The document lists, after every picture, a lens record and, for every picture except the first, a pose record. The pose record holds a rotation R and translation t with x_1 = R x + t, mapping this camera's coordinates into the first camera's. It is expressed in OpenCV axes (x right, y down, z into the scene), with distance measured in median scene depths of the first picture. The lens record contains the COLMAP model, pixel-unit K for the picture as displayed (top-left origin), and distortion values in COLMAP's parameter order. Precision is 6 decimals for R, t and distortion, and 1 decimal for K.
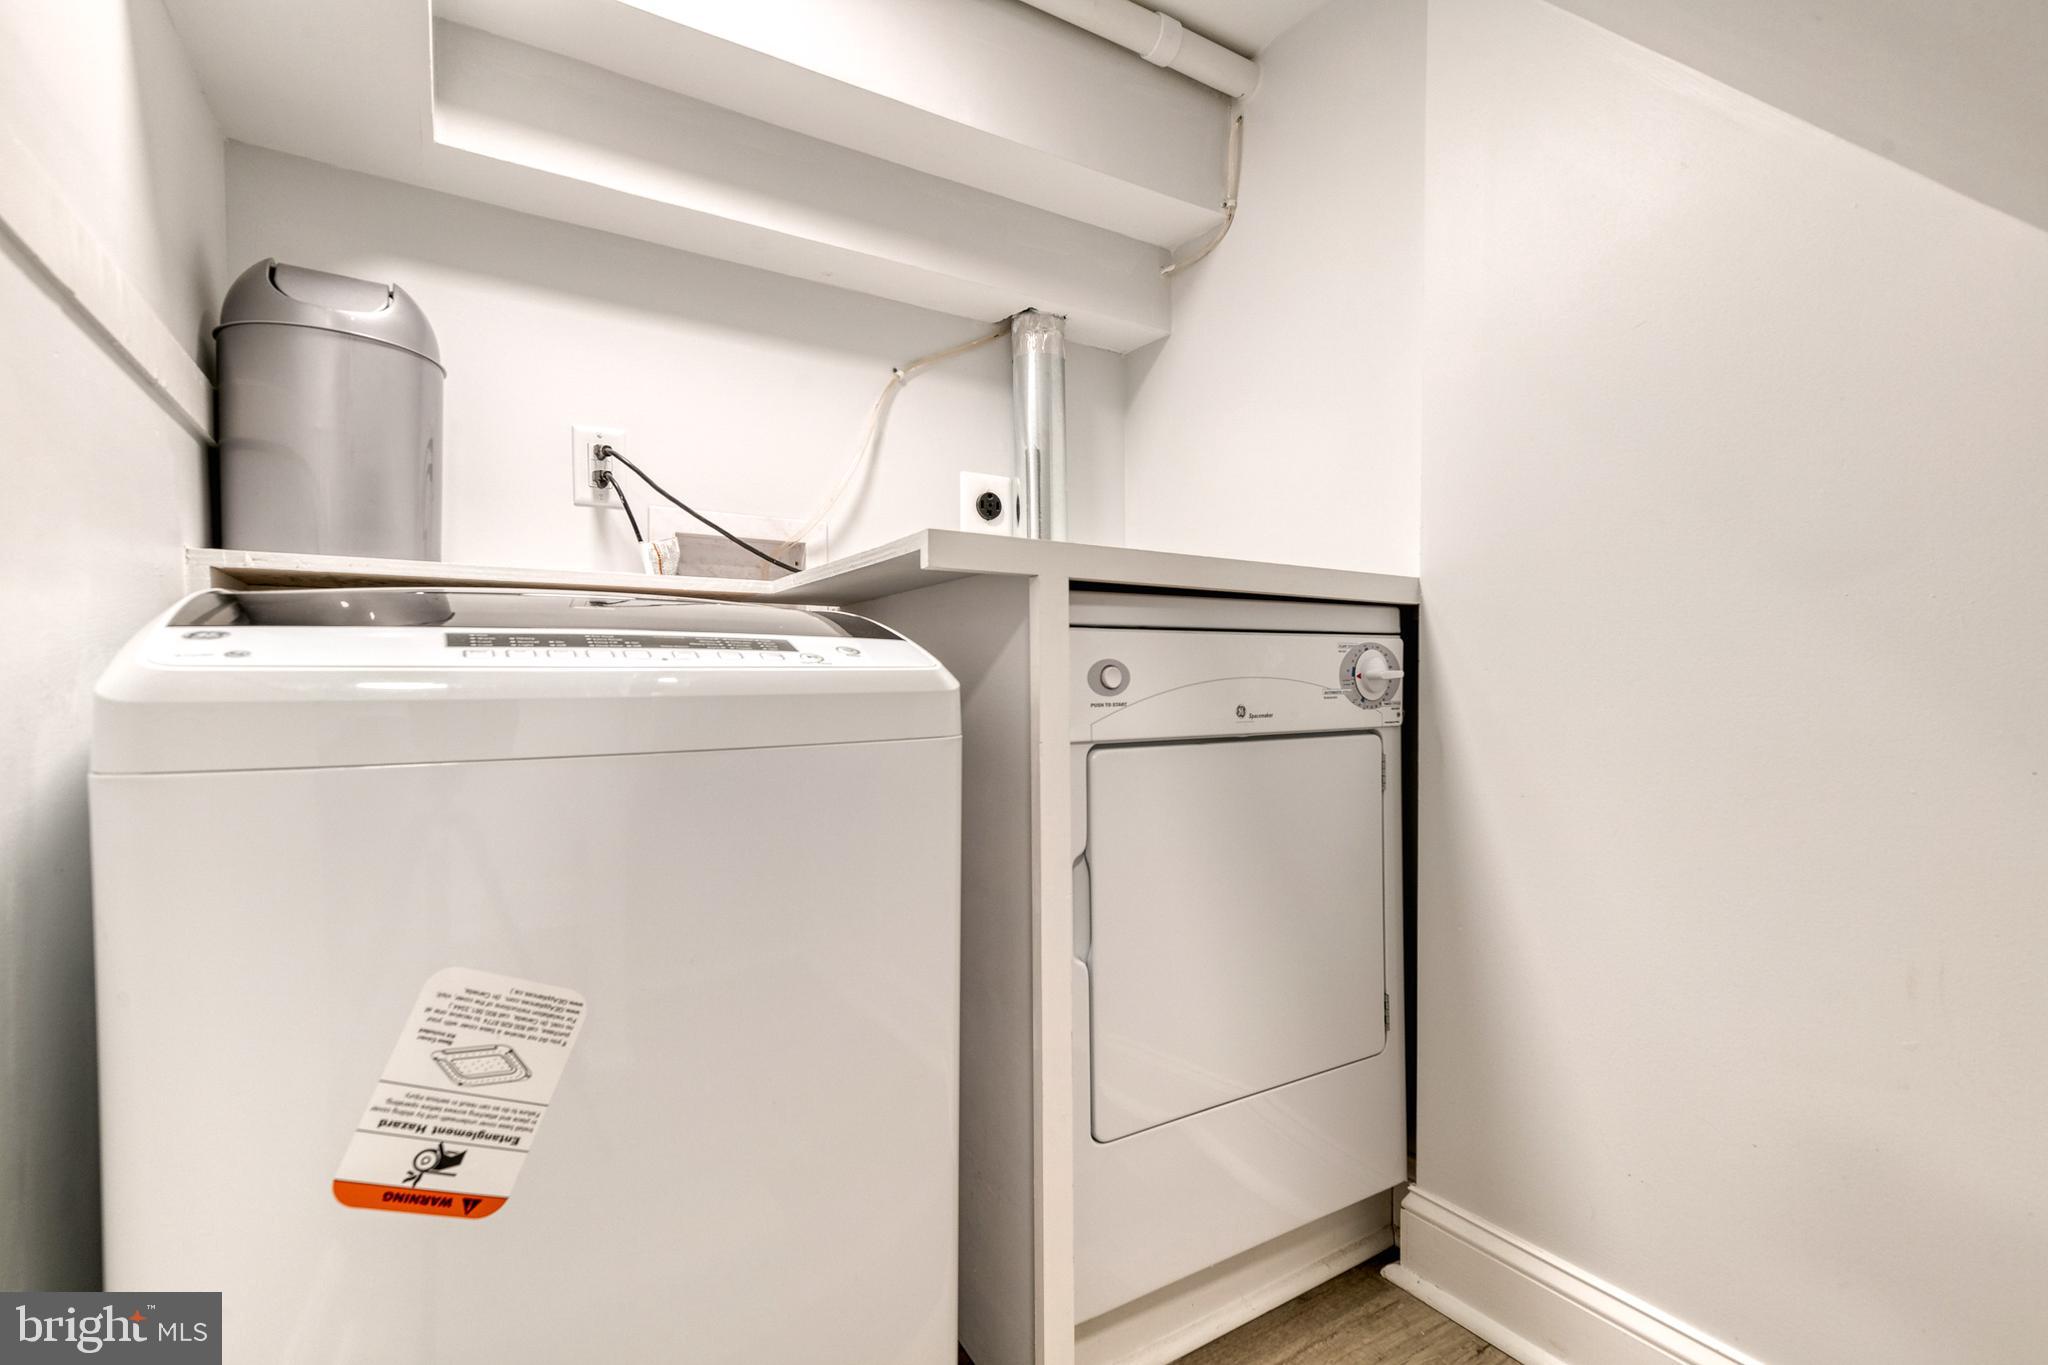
lens RADIAL K [[929.2, 0, 1035.4], [0, 929.2, 690.9], [0, 0, 1]] dist [0.008224, -0.003960]
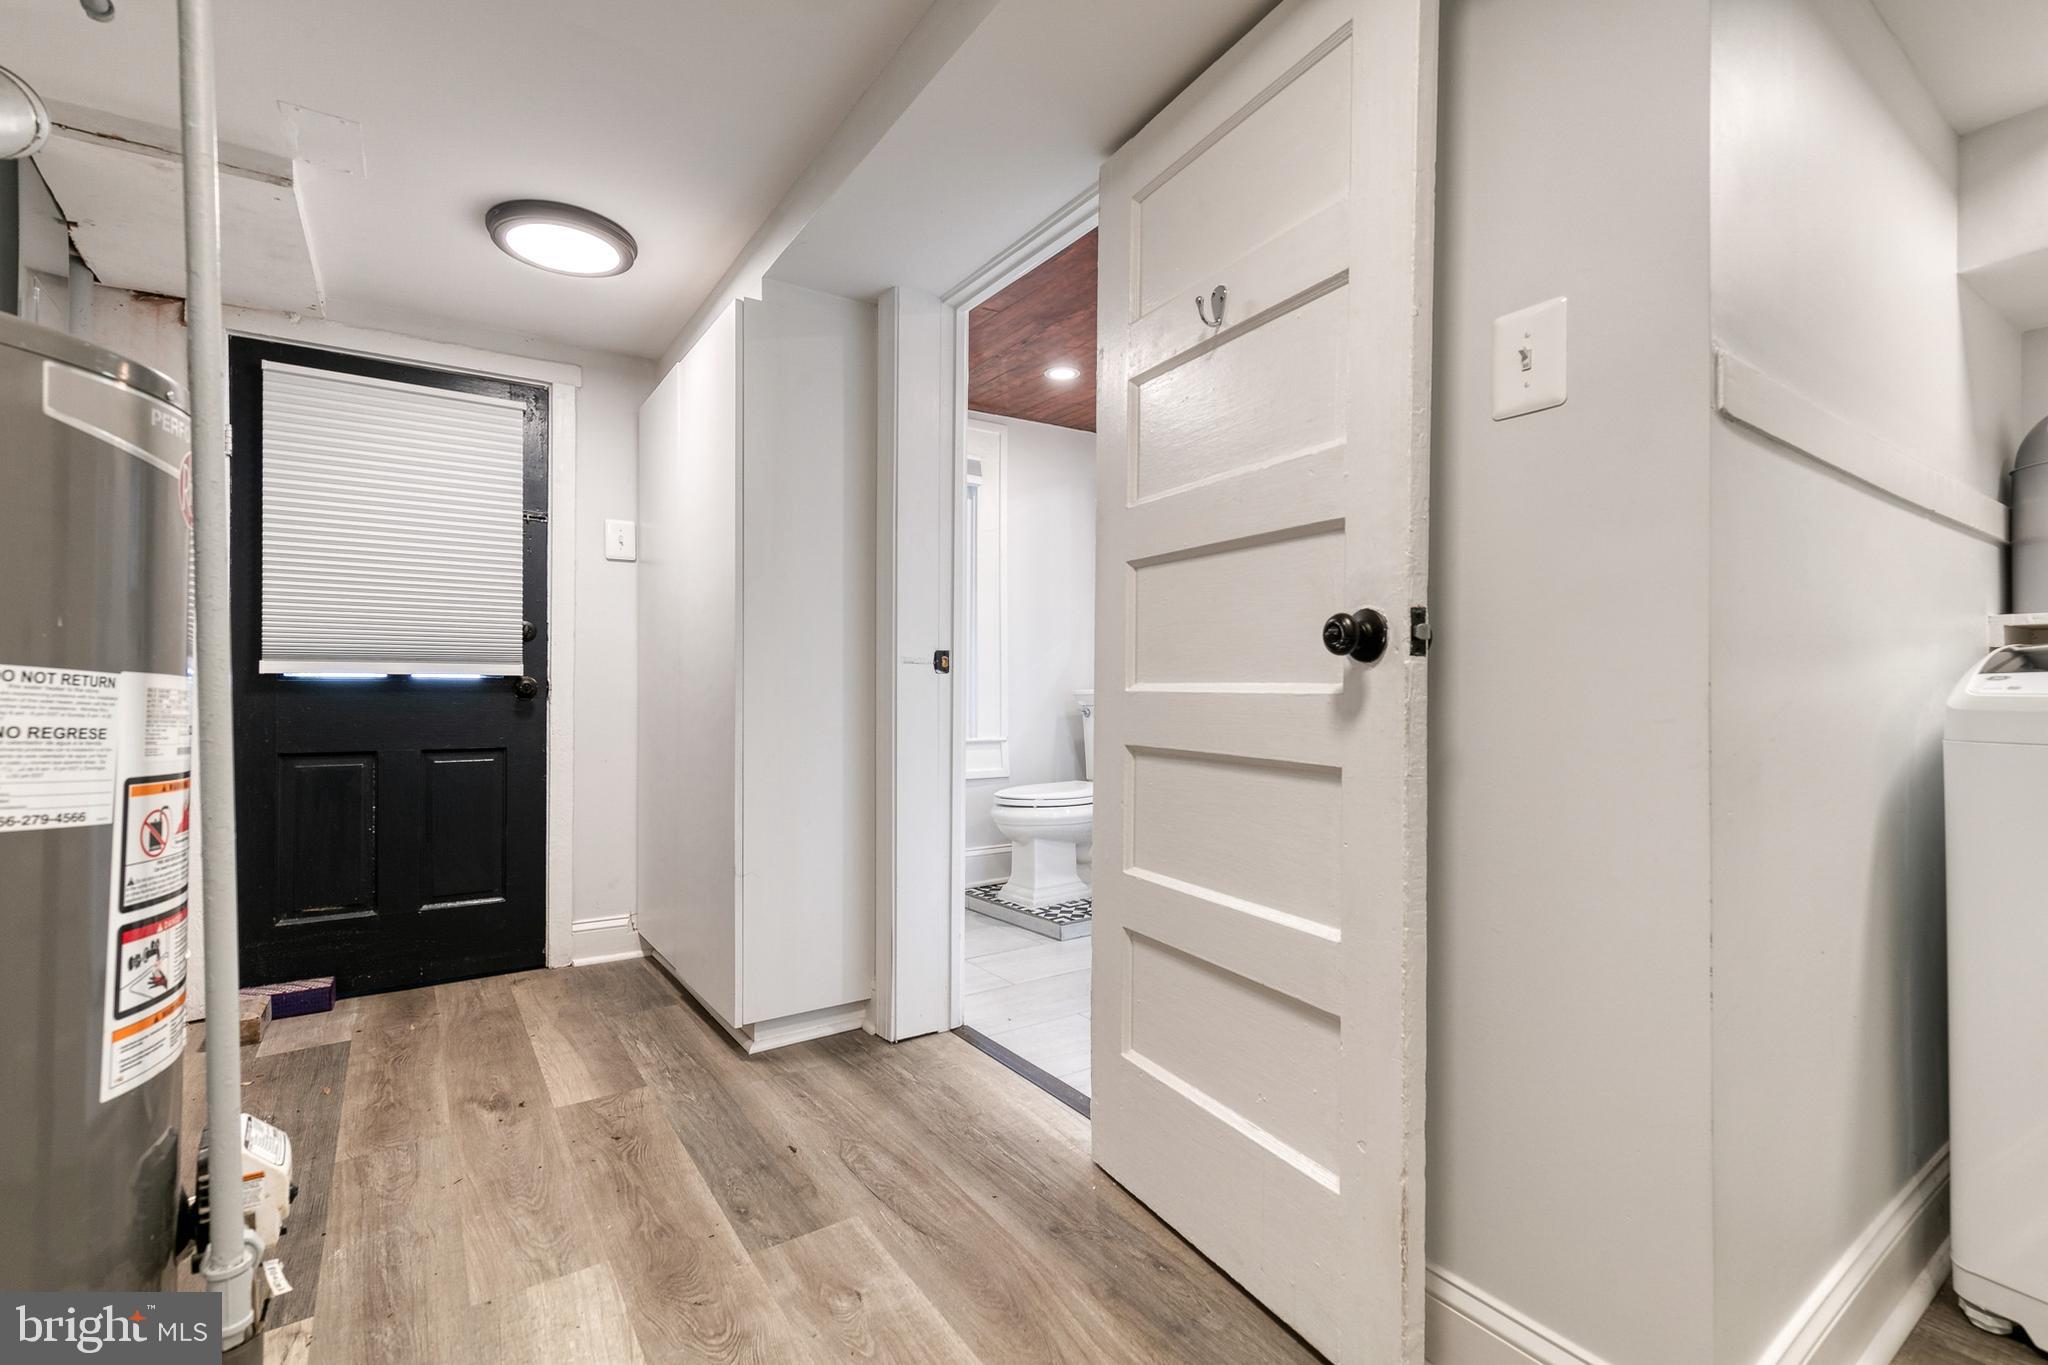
lens RADIAL K [[929.2, 0, 1031.7], [0, 929.2, 686.3], [0, 0, 1]] dist [0.008224, -0.003960]
pose [[0.037579, 0.008895, -0.999254, 0.671979], [-0.014061, 0.999866, 0.008372, -0.017077], [0.999195, 0.013736, 0.037699, -0.746515]]
